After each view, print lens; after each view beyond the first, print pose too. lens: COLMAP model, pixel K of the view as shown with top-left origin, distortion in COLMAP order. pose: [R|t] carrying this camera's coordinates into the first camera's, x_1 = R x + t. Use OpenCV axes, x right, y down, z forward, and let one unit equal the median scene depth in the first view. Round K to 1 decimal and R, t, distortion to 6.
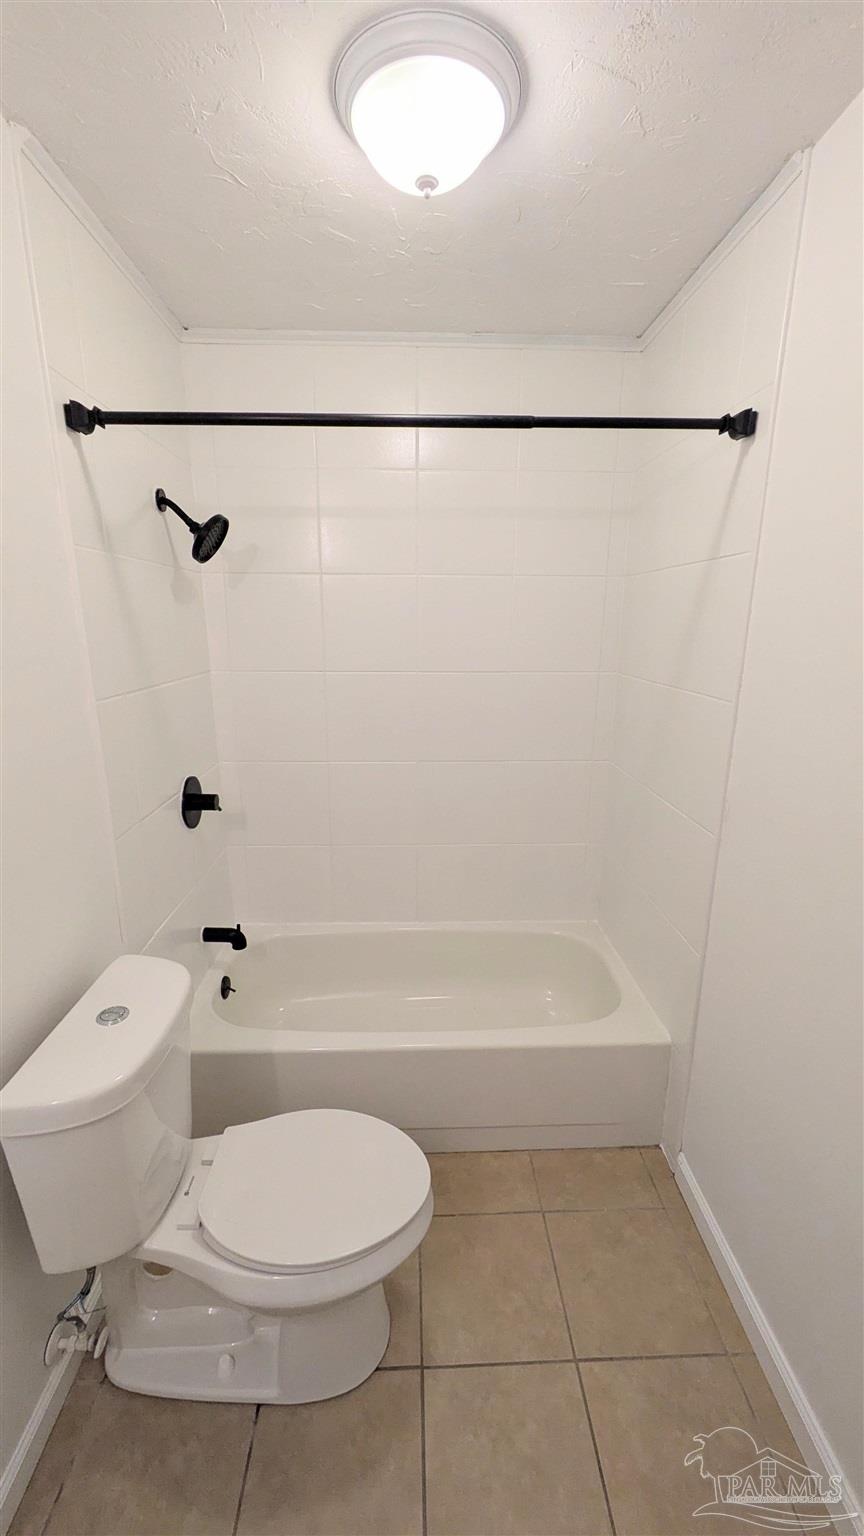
lens RADIAL K [[600.4, 0, 427.9], [0, 600.4, 771.8], [0, 0, 1]] dist [0.000114, -0.000202]
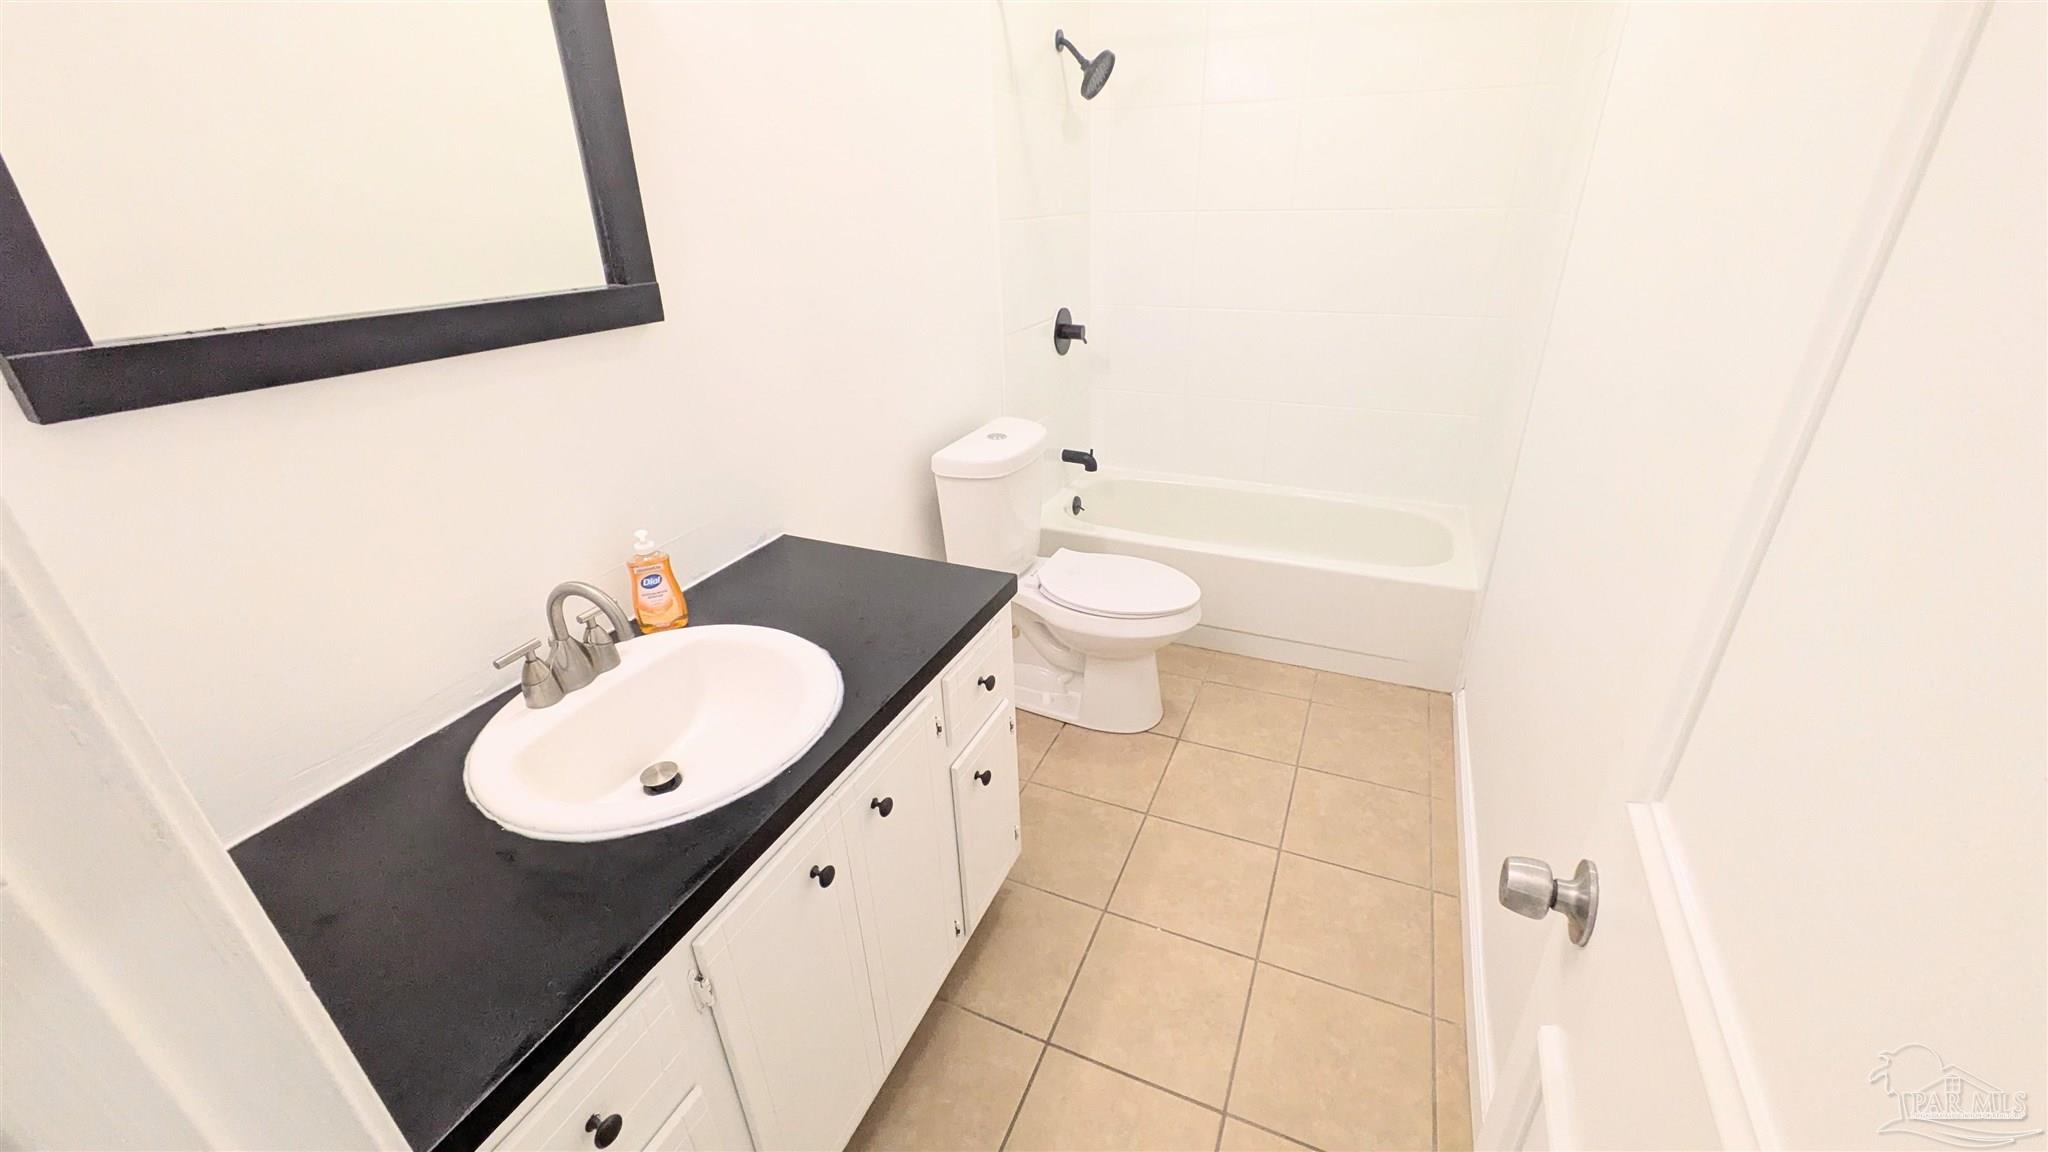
lens RADIAL K [[800.5, 0, 1027.3], [0, 800.5, 580.5], [0, 0, 1]] dist [0.000114, -0.000202]
pose [[0.902858, 0.162848, -0.397904, 0.253574], [-0.076412, 0.971535, 0.224233, 0.191653], [0.423094, -0.172046, 0.889602, -0.515805]]
